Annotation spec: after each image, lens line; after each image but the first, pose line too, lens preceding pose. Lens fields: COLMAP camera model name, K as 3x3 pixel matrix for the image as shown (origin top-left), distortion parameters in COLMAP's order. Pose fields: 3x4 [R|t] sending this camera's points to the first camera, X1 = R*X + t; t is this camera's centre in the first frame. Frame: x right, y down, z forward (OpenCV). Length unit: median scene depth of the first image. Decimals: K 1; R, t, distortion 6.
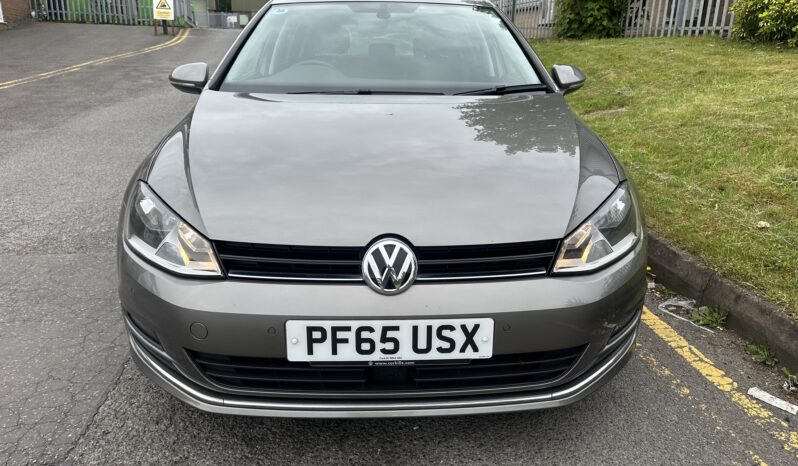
lens RADIAL K [[558.5, 0, 389.3], [0, 558.5, 230.4], [0, 0, 1]] dist [0.078244, -0.123242]
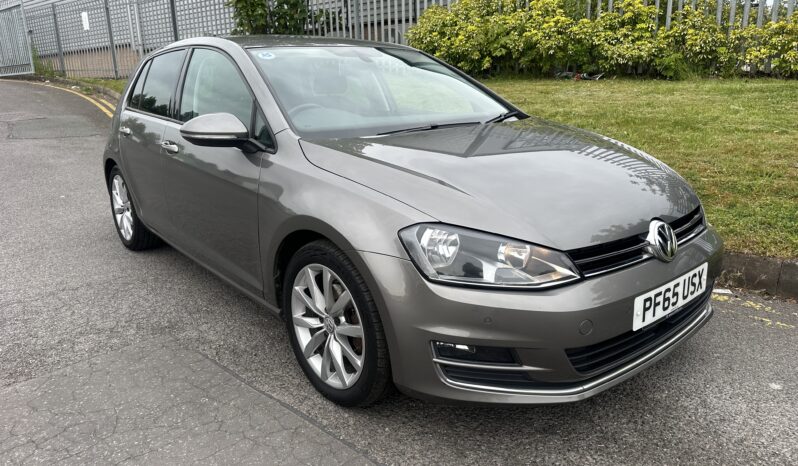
lens RADIAL K [[558.5, 0, 389.3], [0, 558.5, 230.4], [0, 0, 1]] dist [0.078244, -0.123242]
pose [[0.785583, -0.179132, 0.592259, -1.321672], [0.213158, 0.976935, 0.012743, -0.122854], [-0.580881, 0.116234, 0.805647, 0.269184]]
